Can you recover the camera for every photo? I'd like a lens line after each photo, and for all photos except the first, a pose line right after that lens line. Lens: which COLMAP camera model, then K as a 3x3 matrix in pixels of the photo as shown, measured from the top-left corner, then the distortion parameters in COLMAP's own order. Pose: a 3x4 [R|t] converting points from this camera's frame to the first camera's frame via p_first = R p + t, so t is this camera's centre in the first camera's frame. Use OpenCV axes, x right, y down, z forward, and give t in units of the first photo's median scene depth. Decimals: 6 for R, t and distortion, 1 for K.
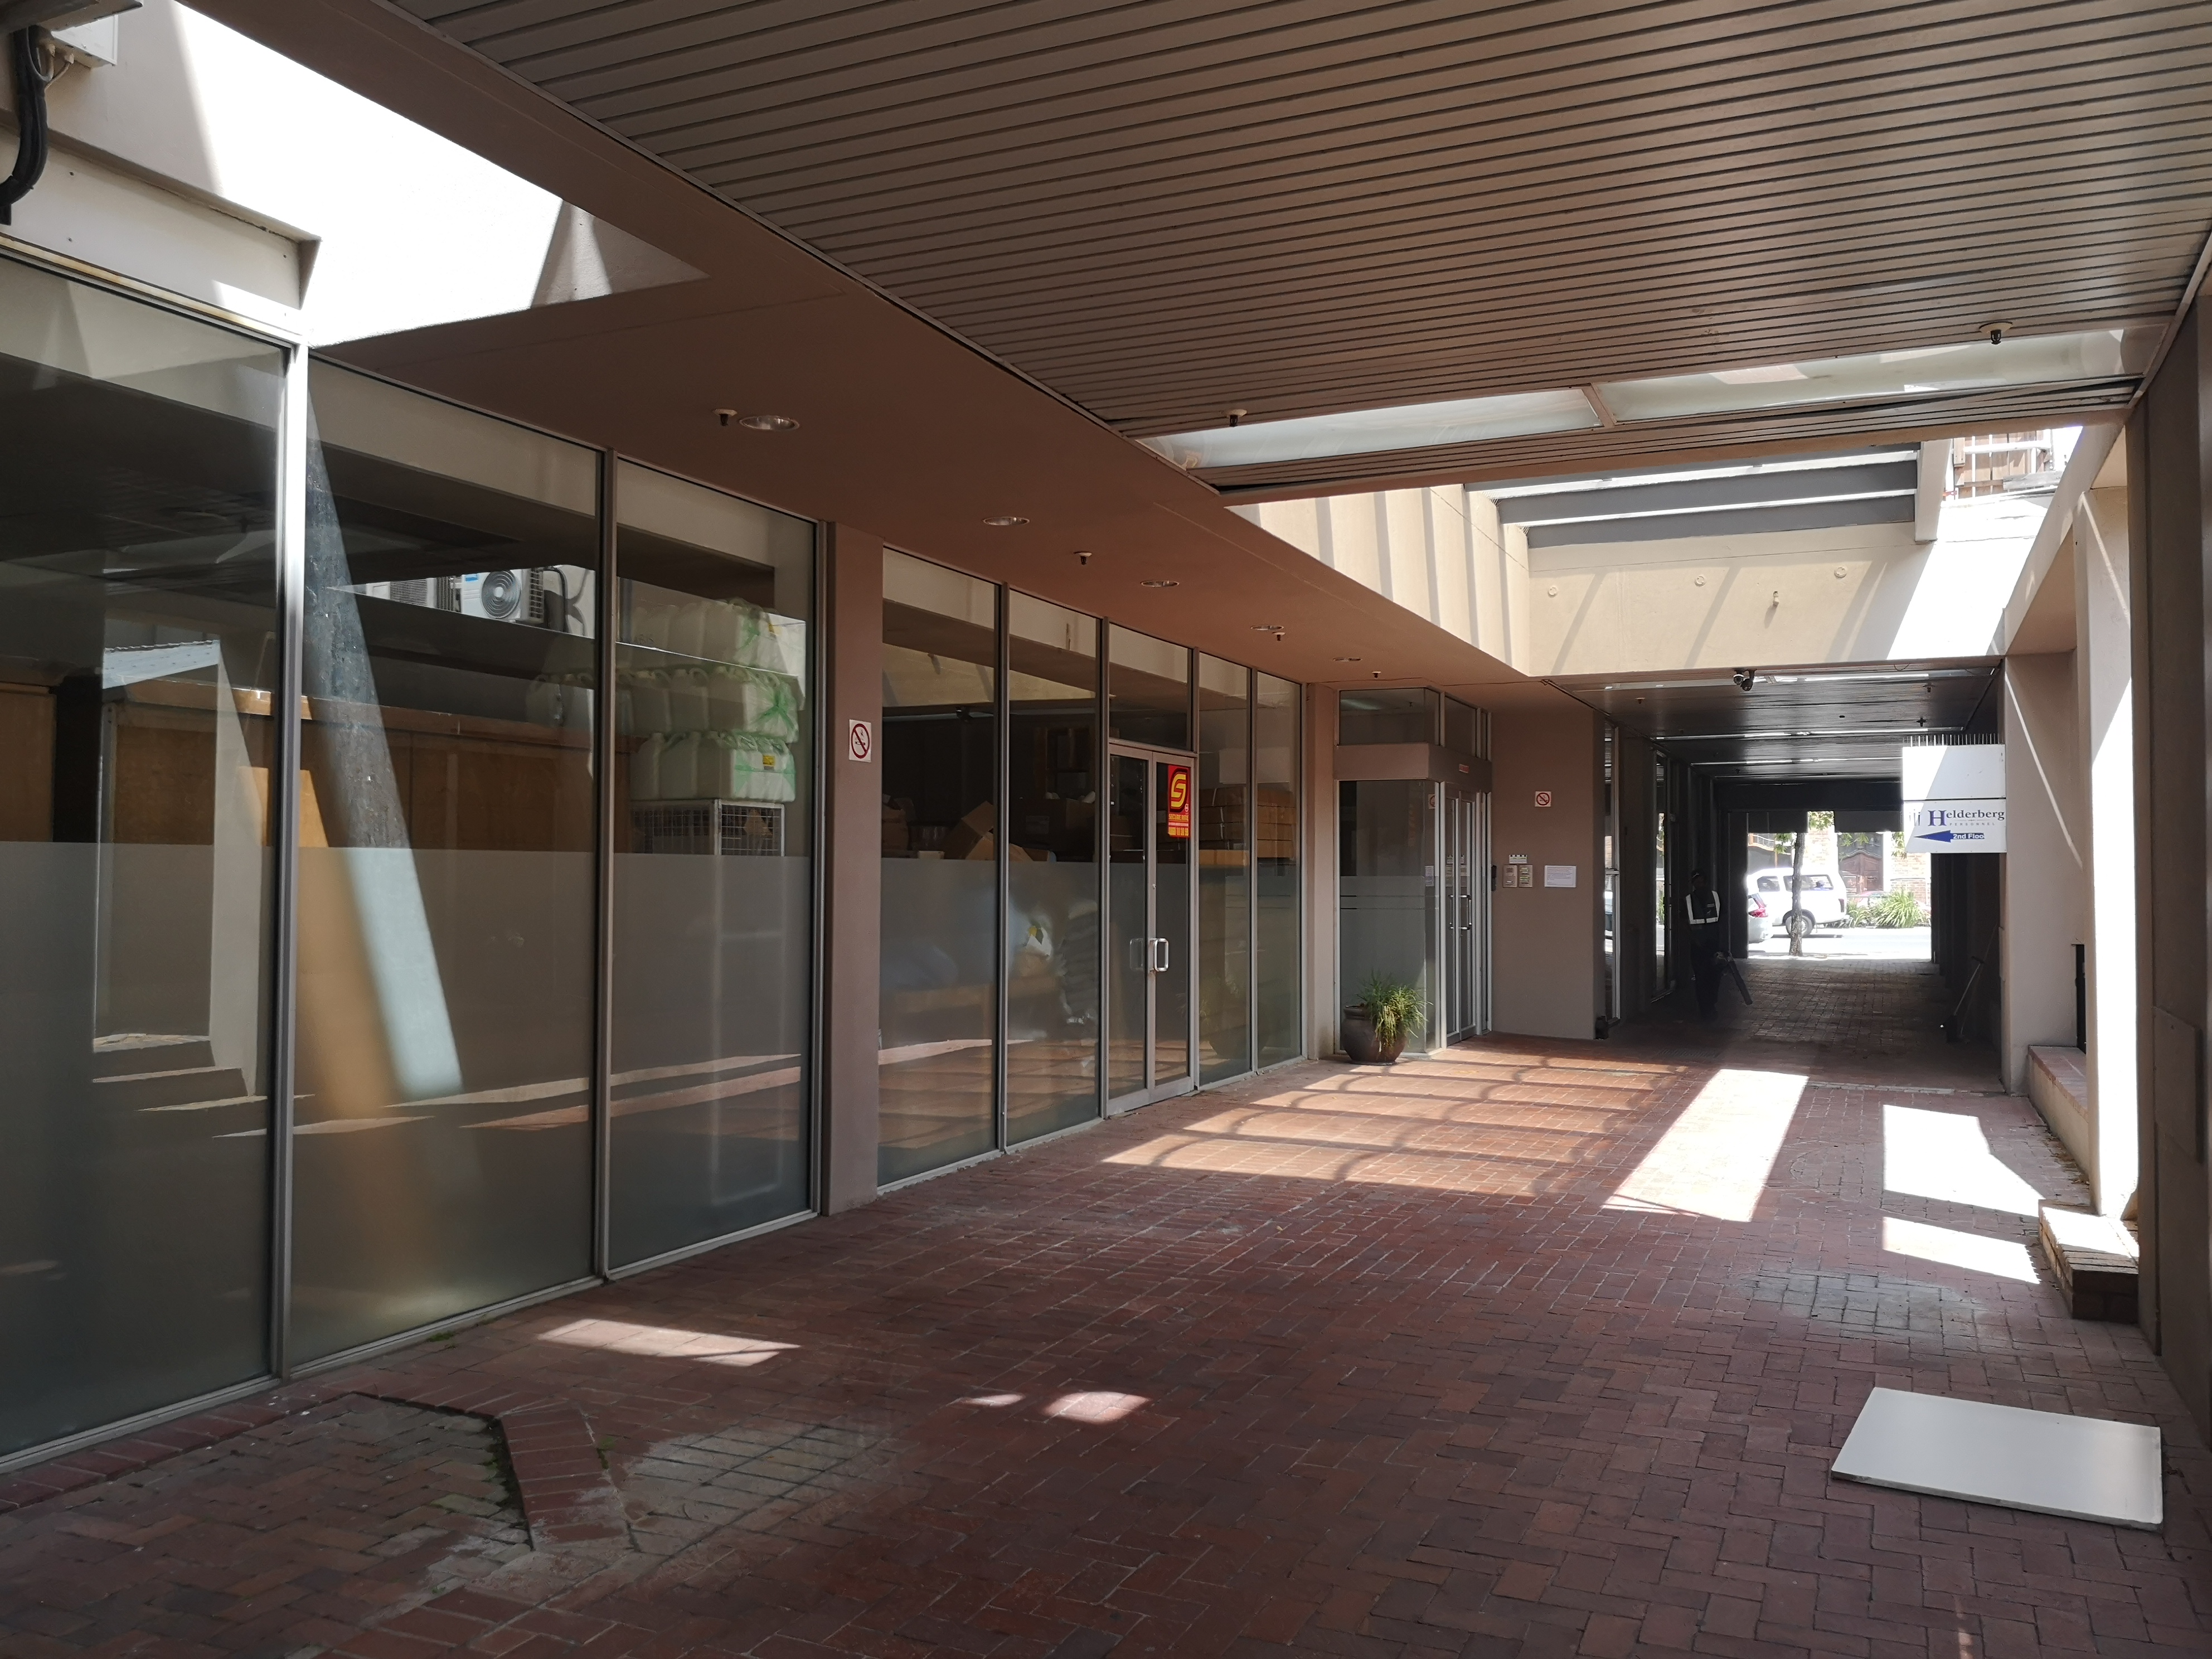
lens RADIAL K [[1756.9, 0, 1109.0], [0, 1756.9, 842.2], [0, 0, 1]] dist [0.028746, -0.011727]
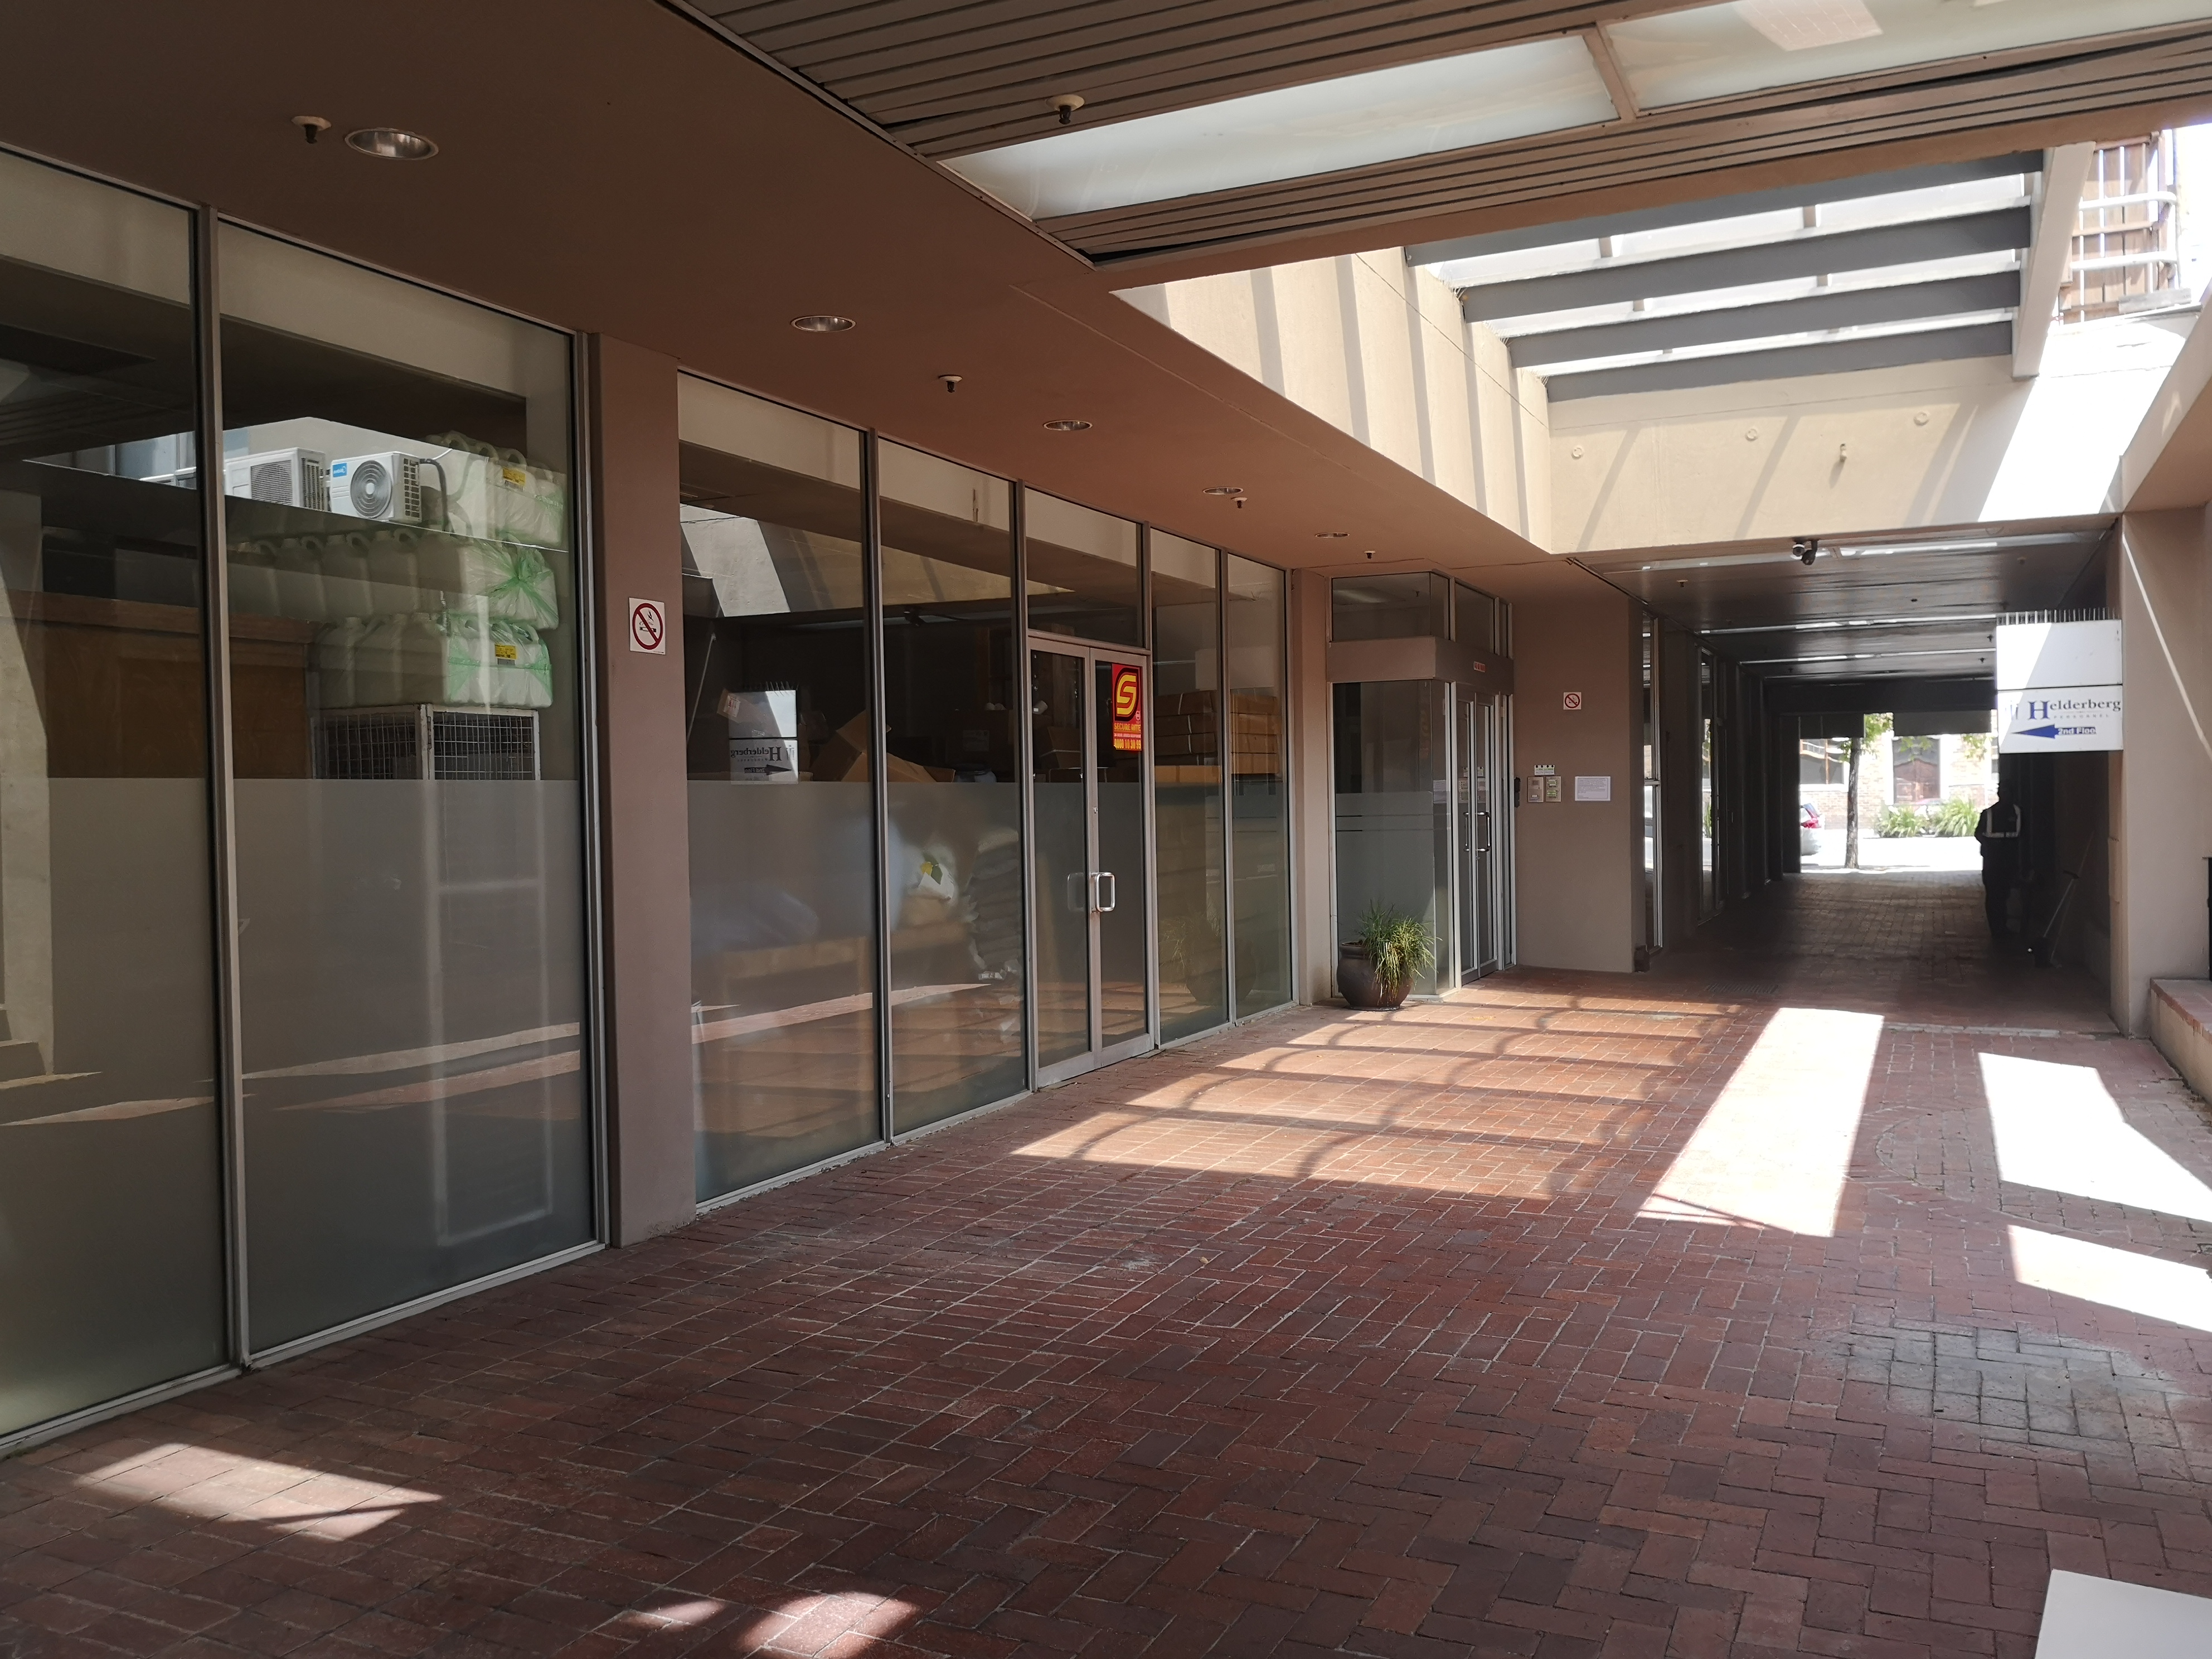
lens RADIAL K [[1749.1, 0, 1106.0], [0, 1749.1, 829.5], [0, 0, 1]] dist [0.027918, -0.035011]
pose [[0.999463, -0.019132, -0.026592, 0.052804], [0.020089, 0.999142, 0.036214, 0.004594], [0.025876, -0.036729, 0.998990, 0.172205]]
